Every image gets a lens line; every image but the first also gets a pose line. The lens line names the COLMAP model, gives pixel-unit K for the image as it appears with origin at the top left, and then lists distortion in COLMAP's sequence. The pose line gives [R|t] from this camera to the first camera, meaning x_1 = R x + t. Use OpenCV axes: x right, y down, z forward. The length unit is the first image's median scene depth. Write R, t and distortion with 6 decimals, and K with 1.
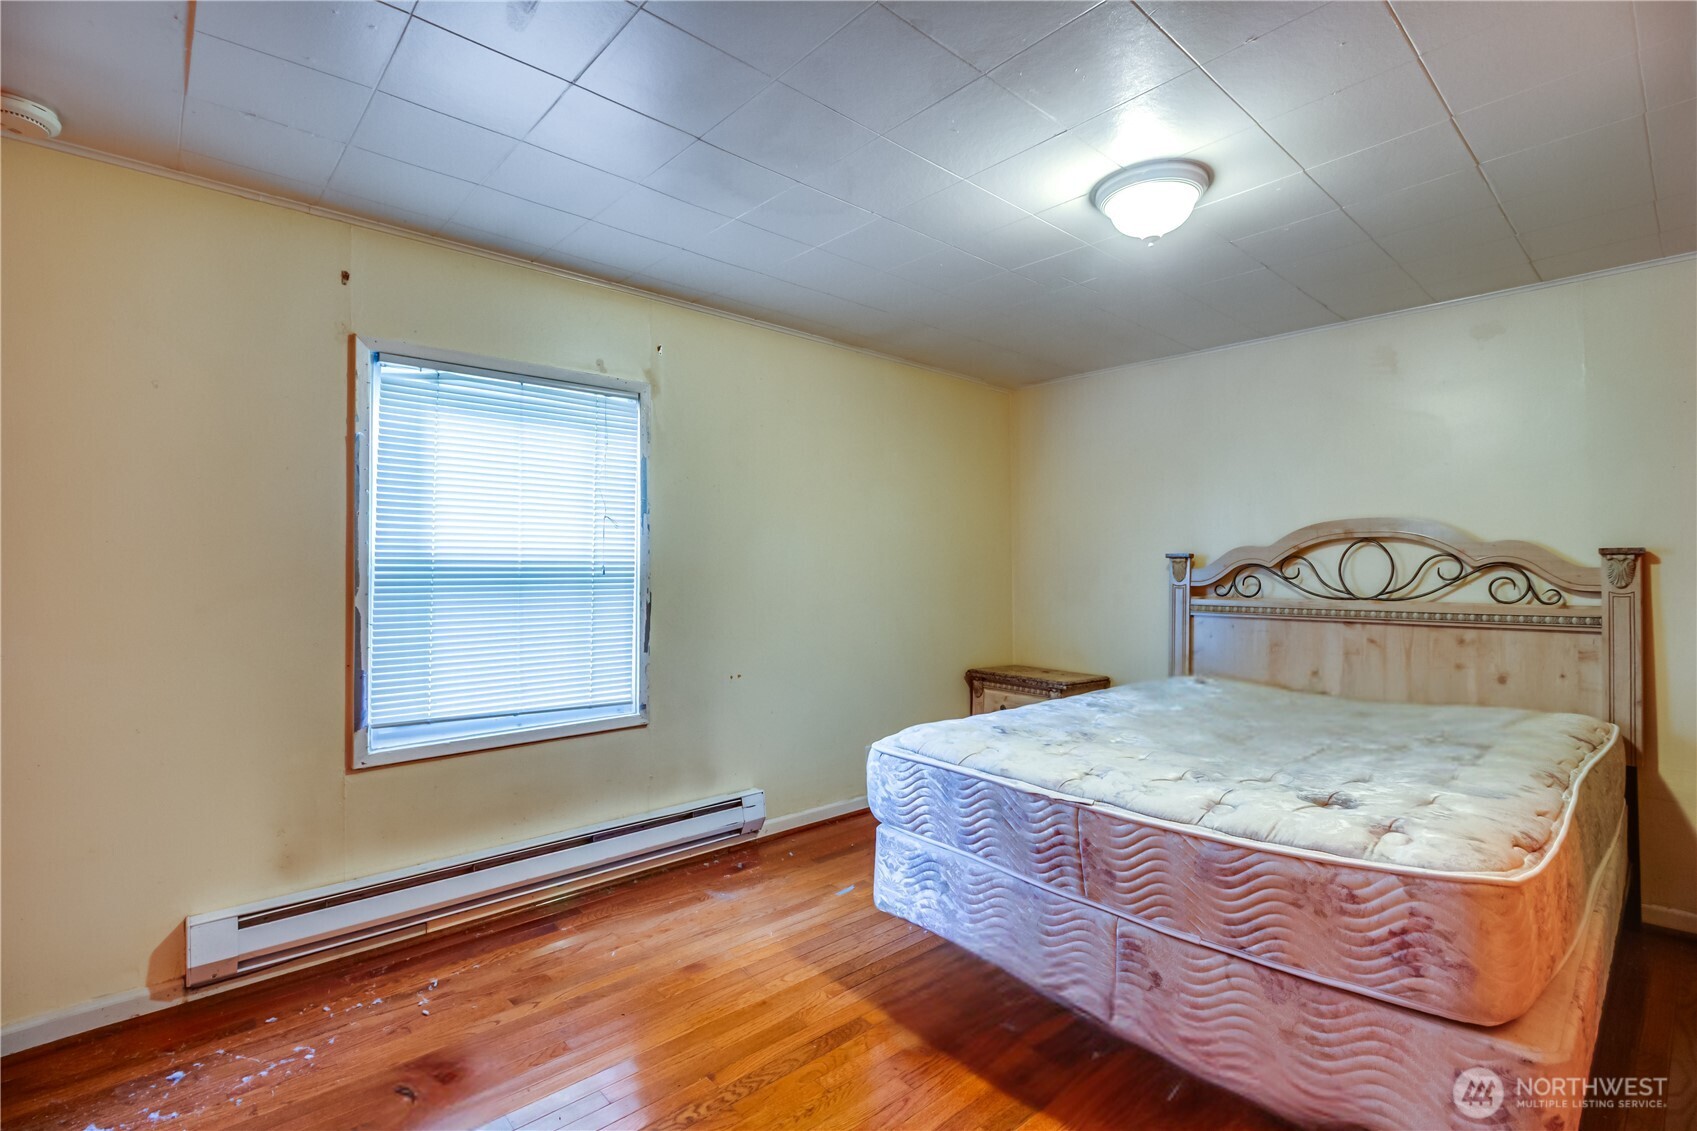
lens RADIAL K [[787.4, 0, 848.8], [0, 787.4, 545.4], [0, 0, 1]] dist [-0.000954, -0.000439]
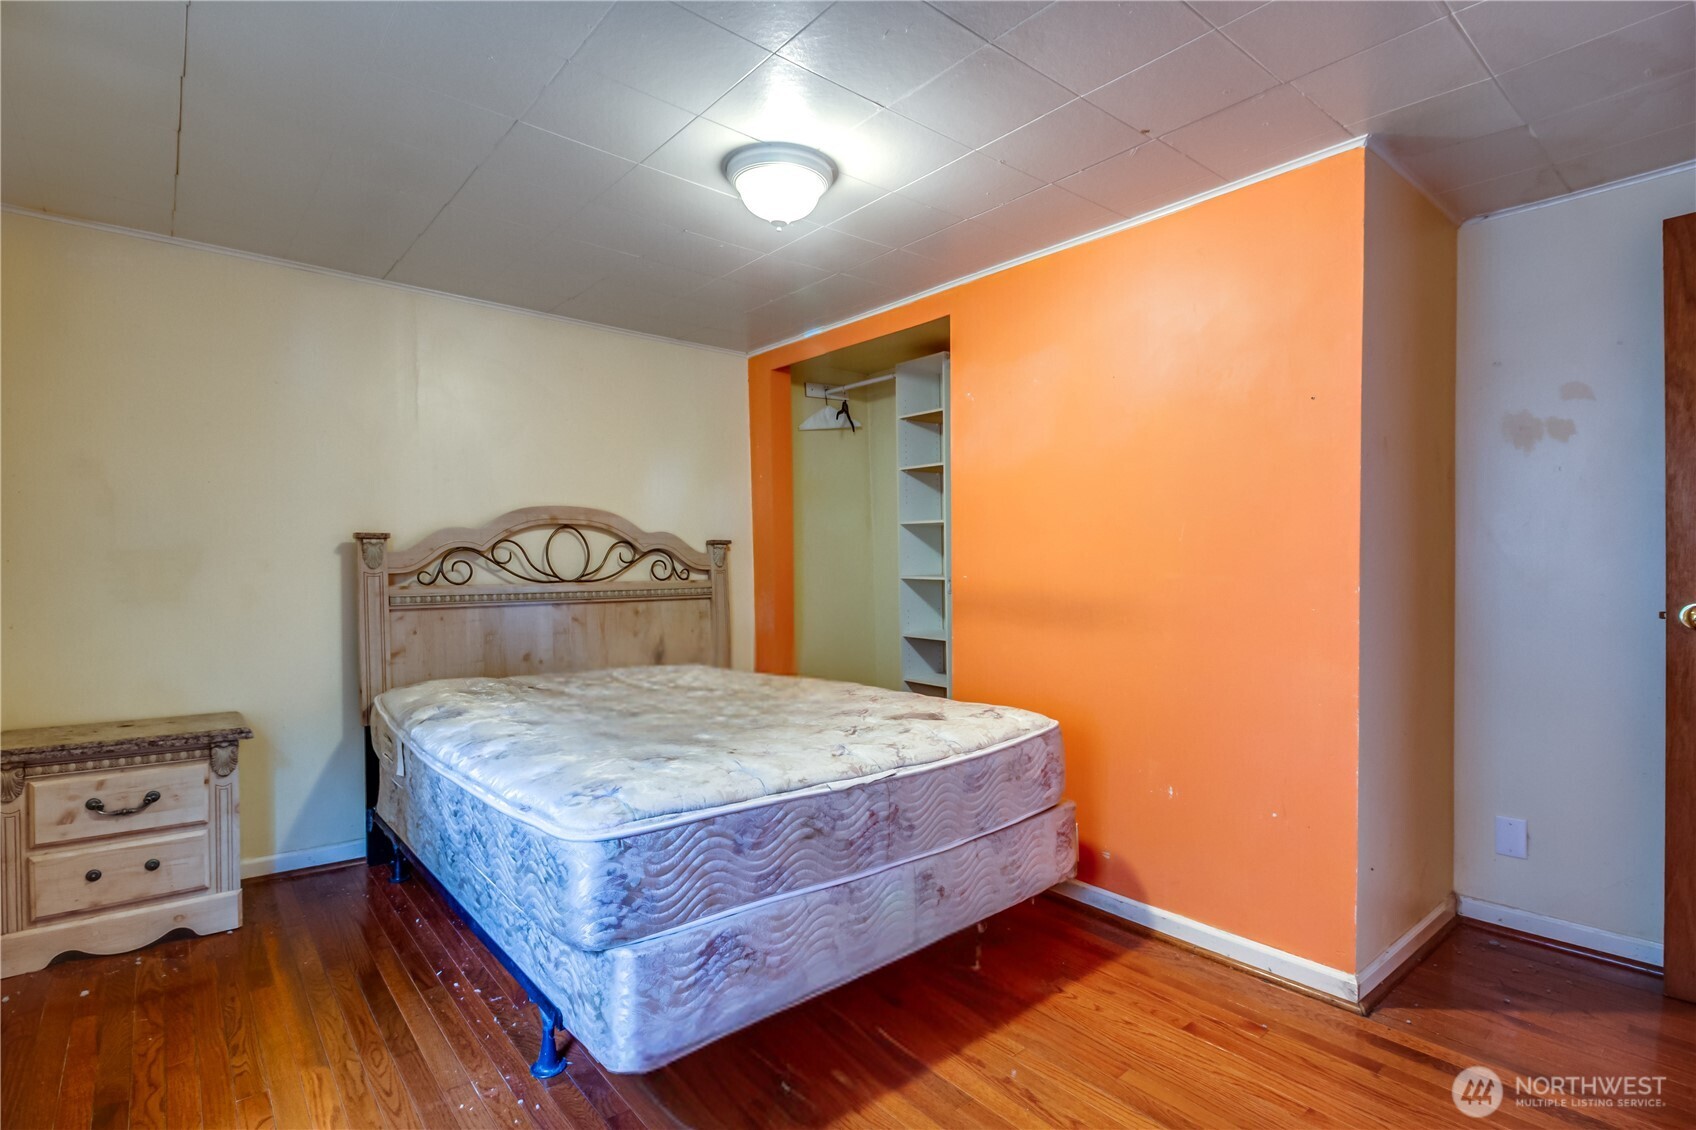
lens RADIAL K [[812.8, 0, 876.0], [0, 812.8, 524.7], [0, 0, 1]] dist [-0.000055, -0.000103]
pose [[0.012867, 0.035194, 0.999298, -0.502449], [-0.038023, 0.998675, -0.034683, 0.014216], [-0.999194, -0.037550, 0.014189, 0.616198]]
